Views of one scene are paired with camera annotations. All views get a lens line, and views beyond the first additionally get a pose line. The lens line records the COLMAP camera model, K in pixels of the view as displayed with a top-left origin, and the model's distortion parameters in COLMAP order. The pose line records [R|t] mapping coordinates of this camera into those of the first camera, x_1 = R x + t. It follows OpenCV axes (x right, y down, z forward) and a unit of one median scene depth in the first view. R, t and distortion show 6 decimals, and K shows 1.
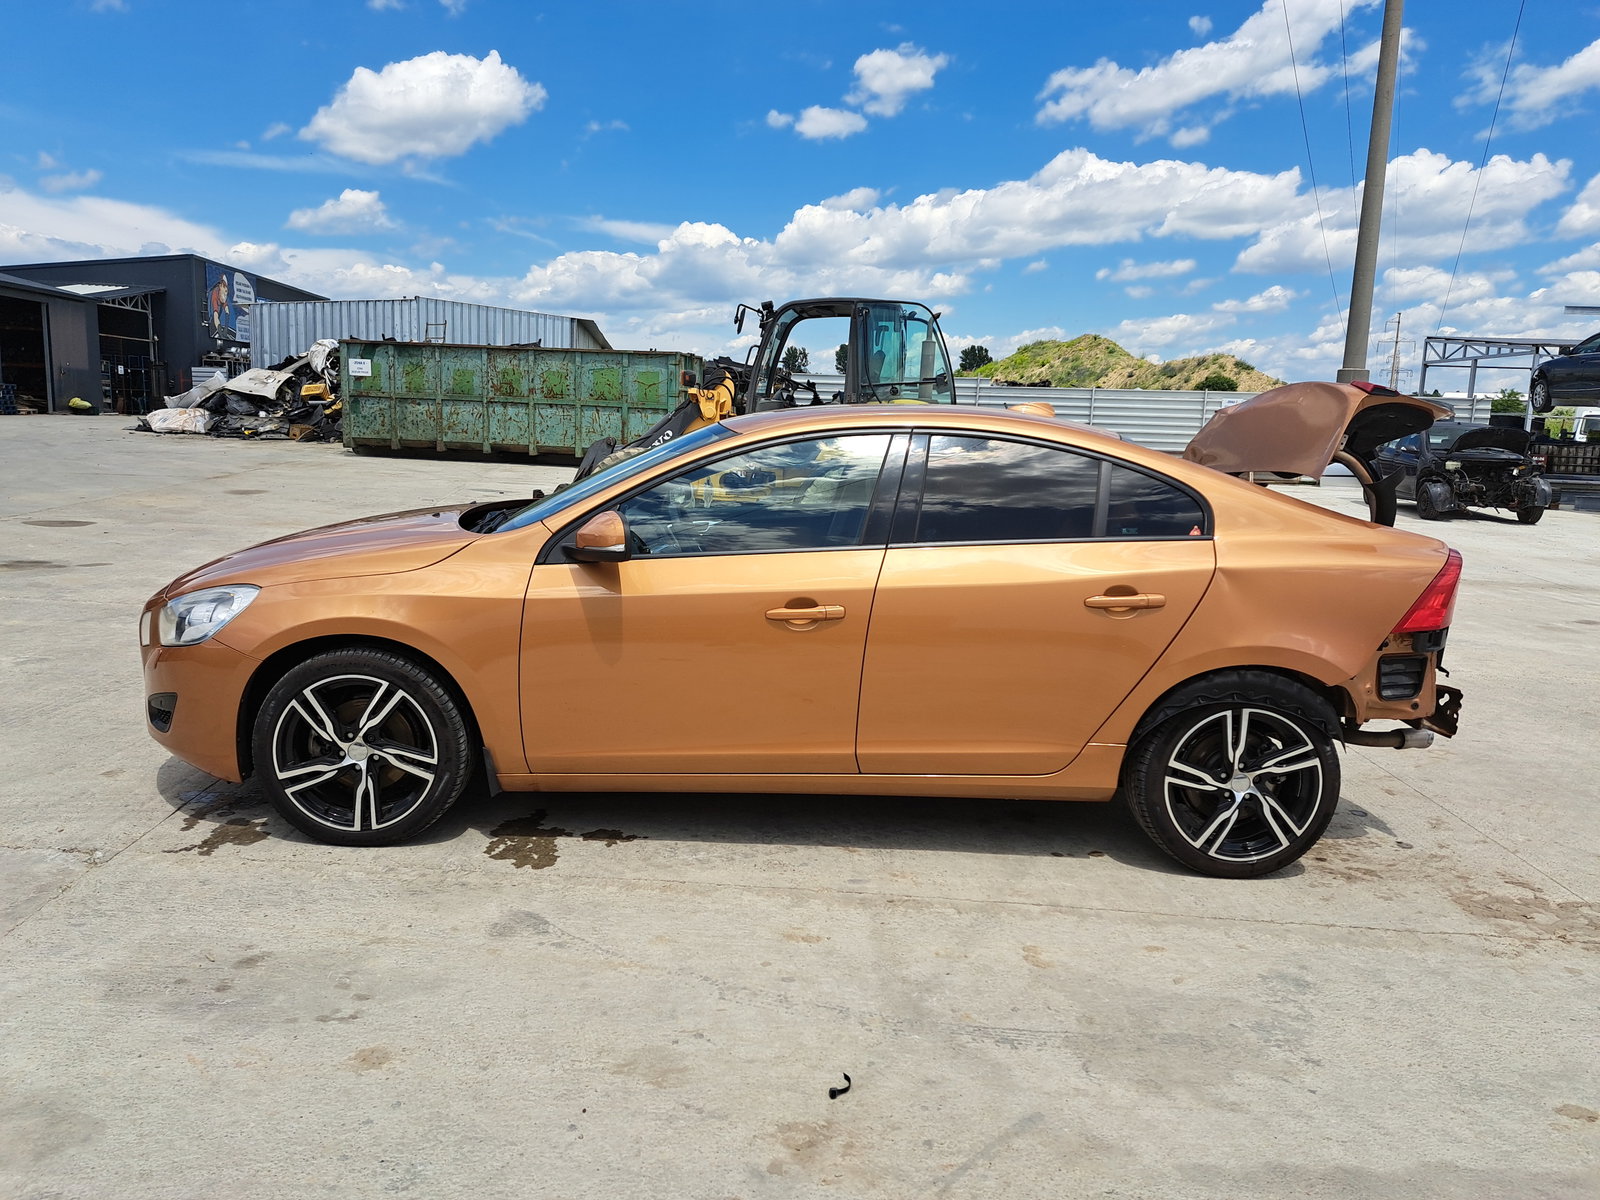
lens RADIAL K [[1203.7, 0, 812.5], [0, 1203.7, 594.4], [0, 0, 1]] dist [0.082858, -0.086703]
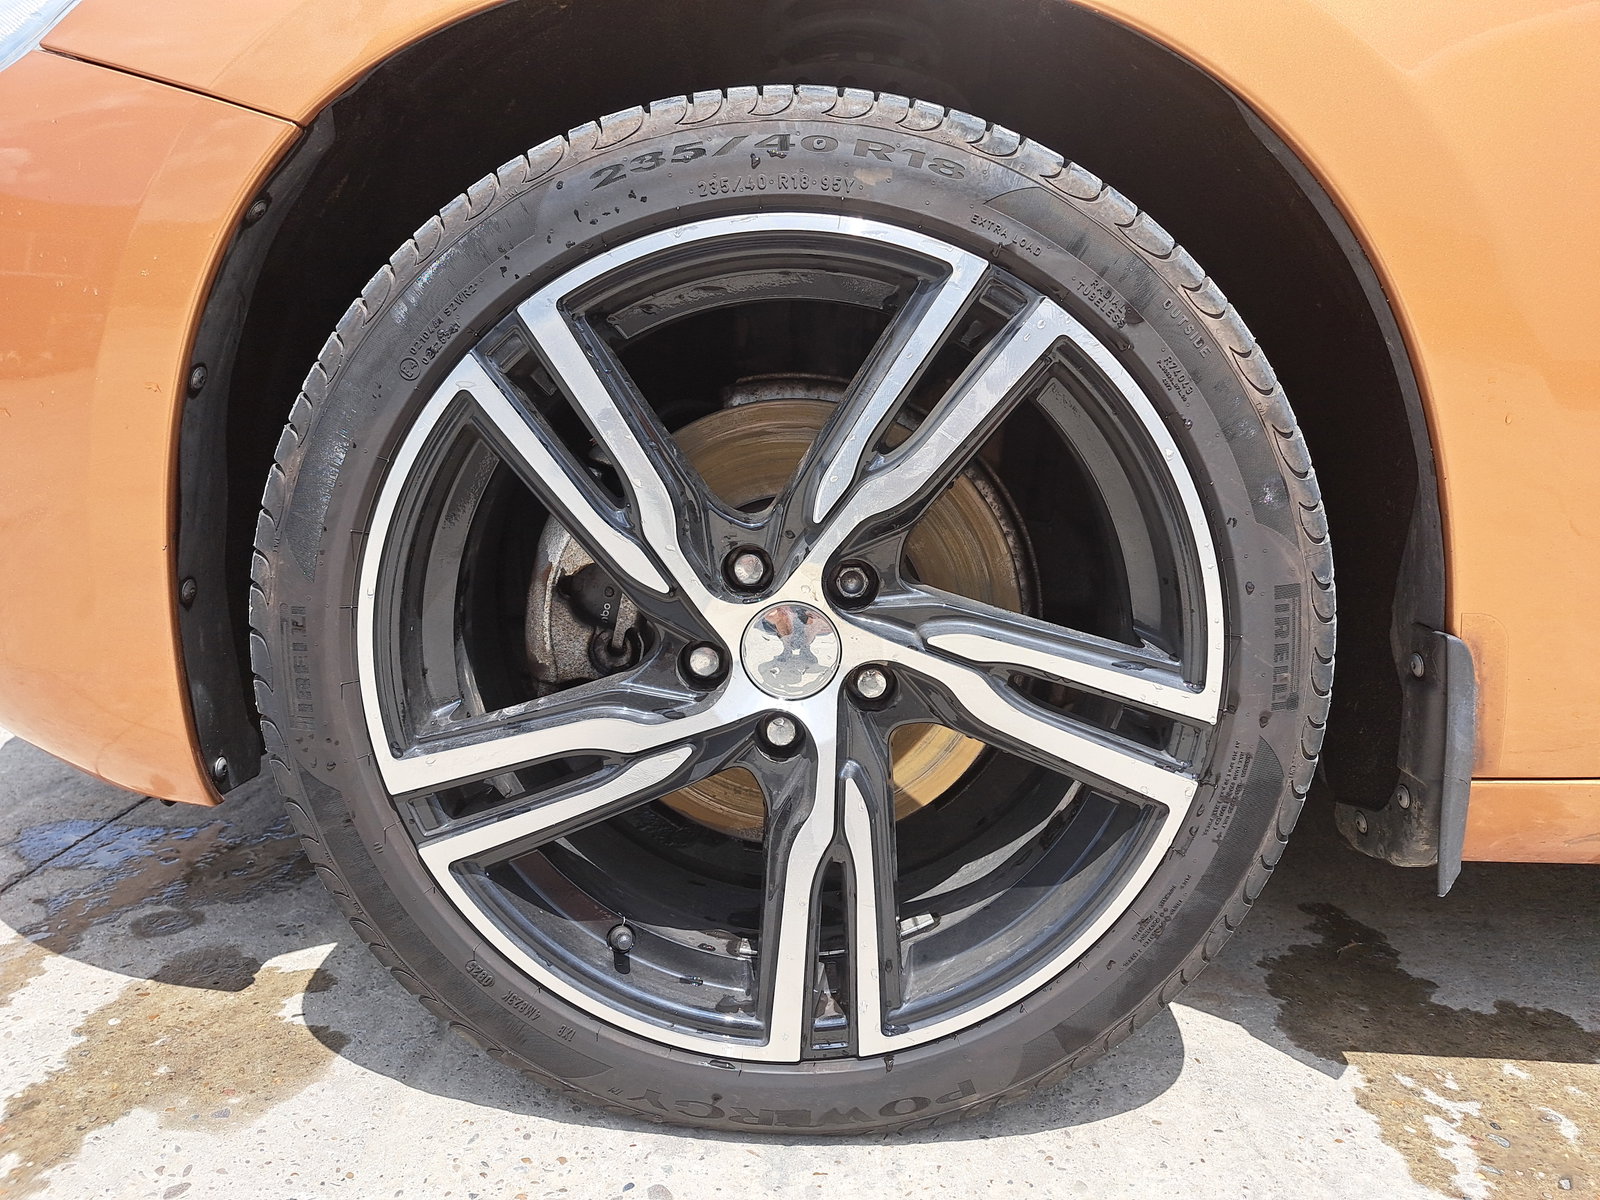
lens RADIAL K [[1203.7, 0, 812.5], [0, 1203.7, 594.4], [0, 0, 1]] dist [0.082858, -0.086703]
pose [[0.999324, -0.000389, -0.036765, -0.365370], [0.000087, 0.999966, -0.008216, 0.122846], [0.036767, 0.008208, 0.999290, 0.815436]]
